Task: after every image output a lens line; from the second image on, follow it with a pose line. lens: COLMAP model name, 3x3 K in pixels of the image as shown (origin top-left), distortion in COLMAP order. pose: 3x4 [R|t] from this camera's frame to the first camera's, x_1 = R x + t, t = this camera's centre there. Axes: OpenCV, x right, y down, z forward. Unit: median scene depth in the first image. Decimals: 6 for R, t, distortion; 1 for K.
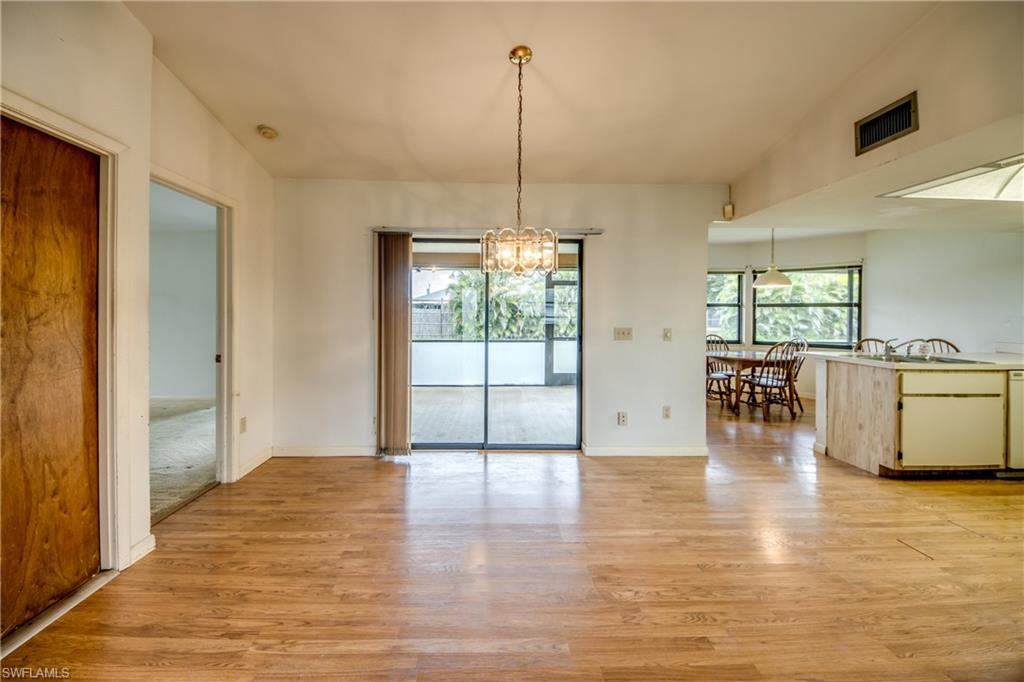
lens RADIAL K [[398.4, 0, 494.8], [0, 398.4, 312.6], [0, 0, 1]] dist [0.002332, -0.009774]
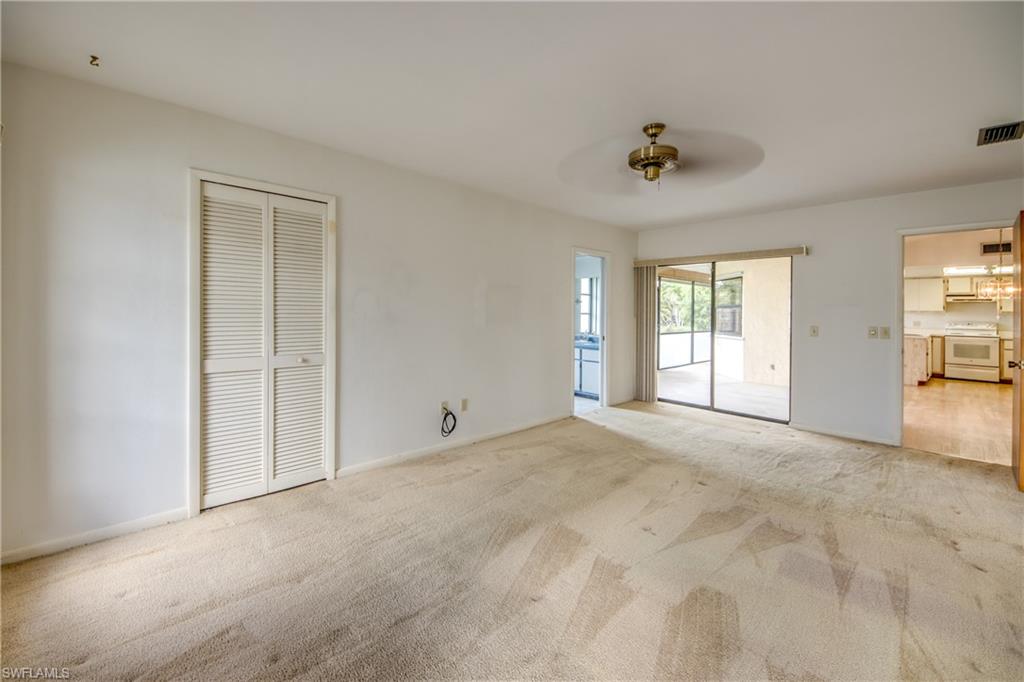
lens RADIAL K [[408.0, 0, 515.0], [0, 408.0, 304.2], [0, 0, 1]] dist [-0.000506, -0.009233]
pose [[0.744078, 0.012705, 0.667972, -2.554250], [-0.011193, 0.999916, -0.006551, -0.022889], [-0.667999, -0.002602, 0.744158, 0.890687]]
